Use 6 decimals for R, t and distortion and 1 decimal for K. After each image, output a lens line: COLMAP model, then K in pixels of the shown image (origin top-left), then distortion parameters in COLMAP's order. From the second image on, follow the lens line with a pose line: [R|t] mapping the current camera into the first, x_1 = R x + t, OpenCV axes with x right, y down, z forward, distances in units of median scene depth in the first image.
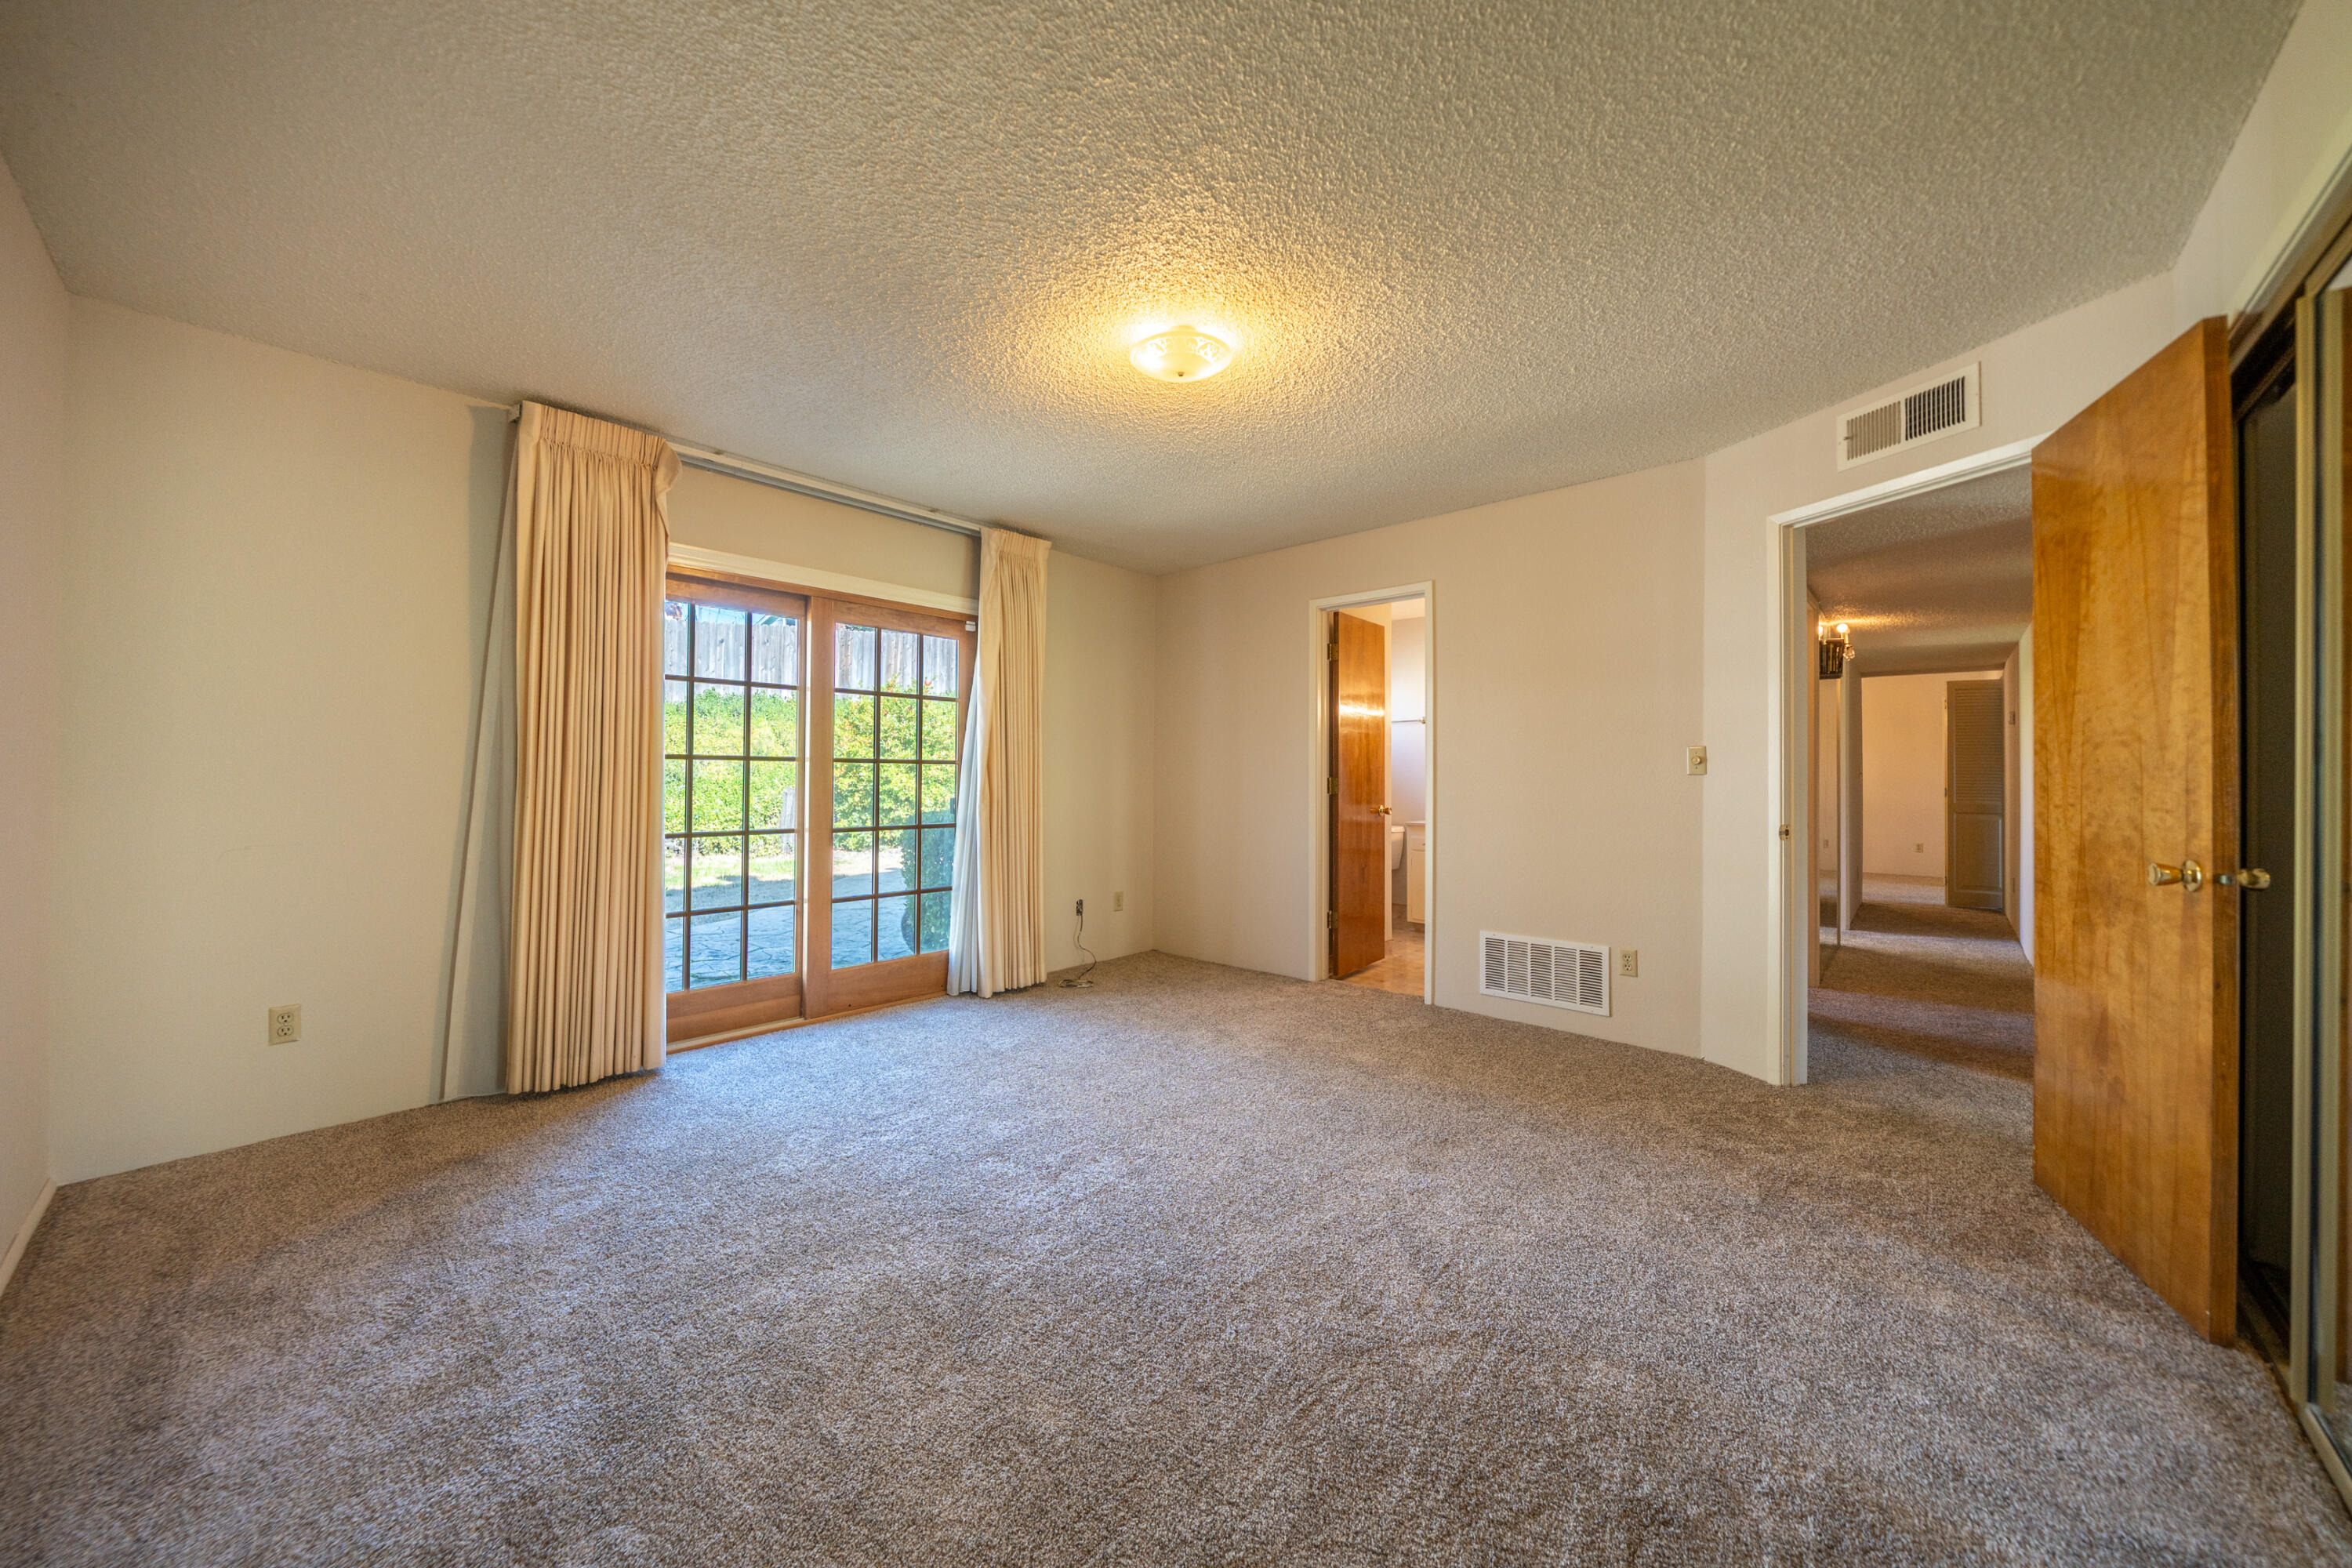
lens RADIAL K [[813.1, 0, 1173.9], [0, 813.1, 766.0], [0, 0, 1]] dist [-0.003342, -0.000312]
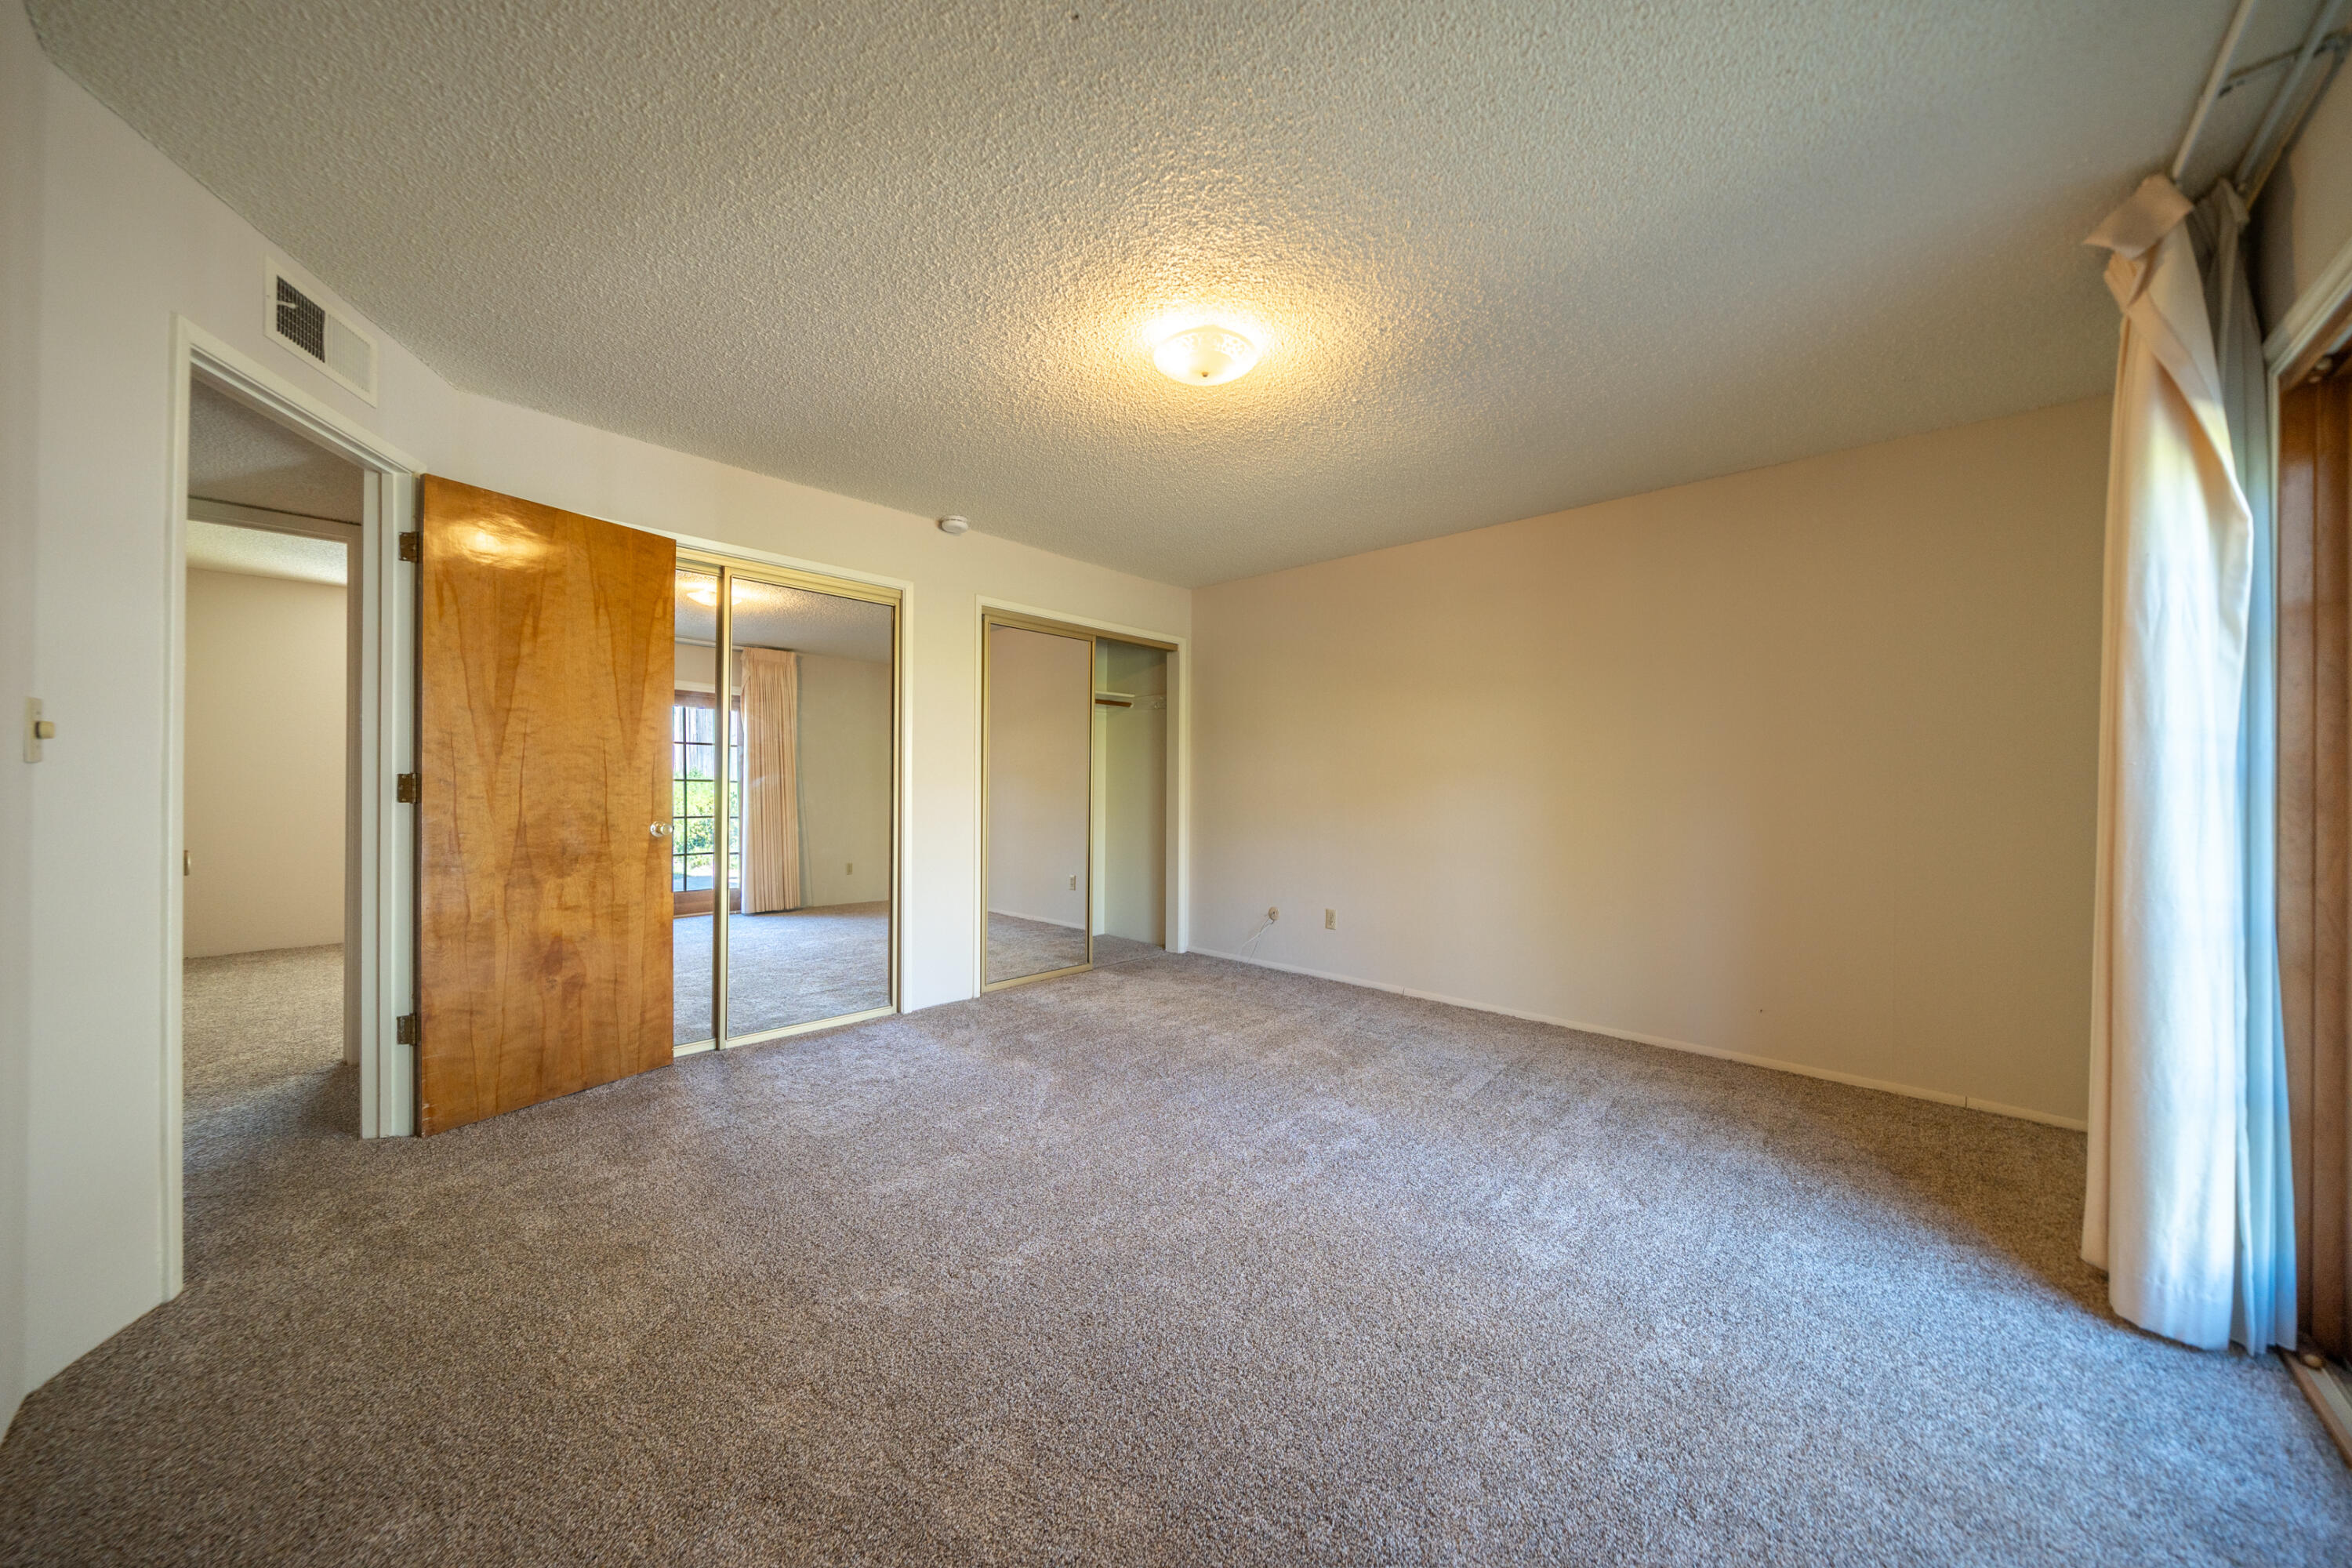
lens RADIAL K [[813.1, 0, 1170.4], [0, 813.1, 787.8], [0, 0, 1]] dist [-0.003342, -0.000312]
pose [[-0.999822, -0.014277, 0.012350, 0.018575], [-0.014332, 0.999888, -0.004396, 0.014604], [-0.012286, -0.004572, -0.999914, 1.314612]]
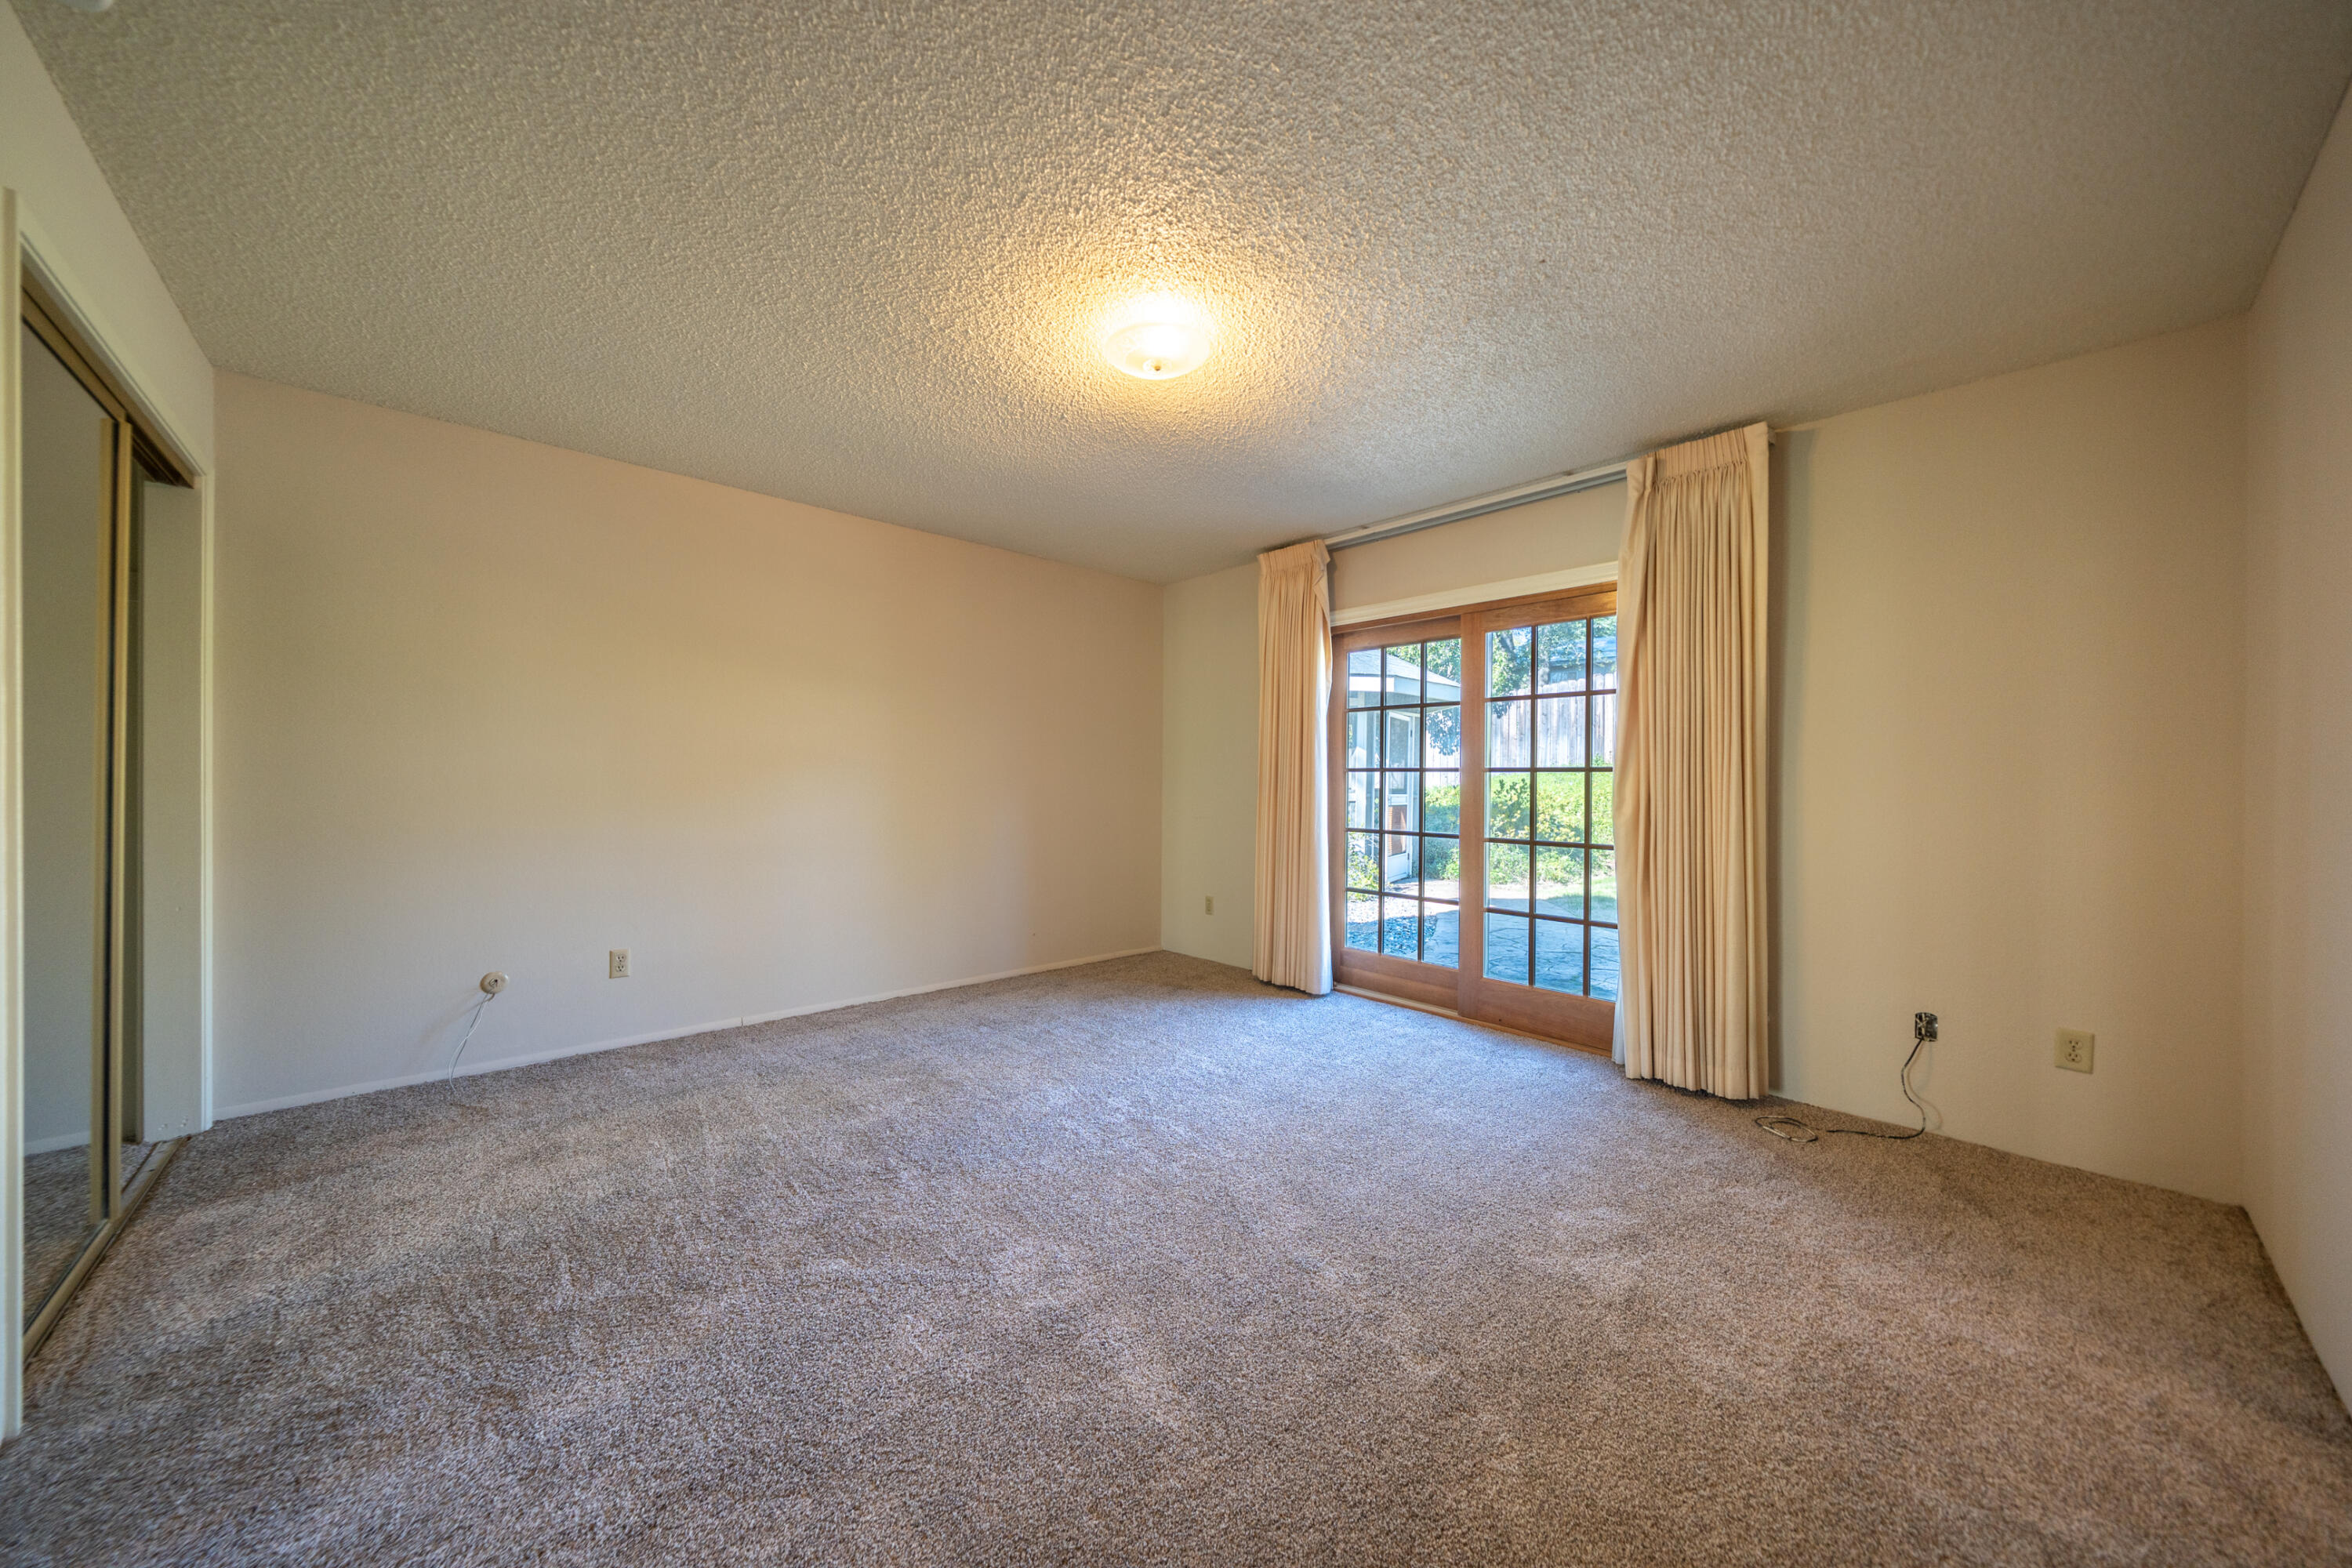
lens RADIAL K [[813.1, 0, 1172.7], [0, 813.1, 779.6], [0, 0, 1]] dist [-0.003342, -0.000312]
pose [[-0.074029, -0.006945, -0.997232, 0.647937], [0.001181, 0.999974, -0.007052, 0.011420], [0.997255, -0.001700, -0.074019, 0.722855]]
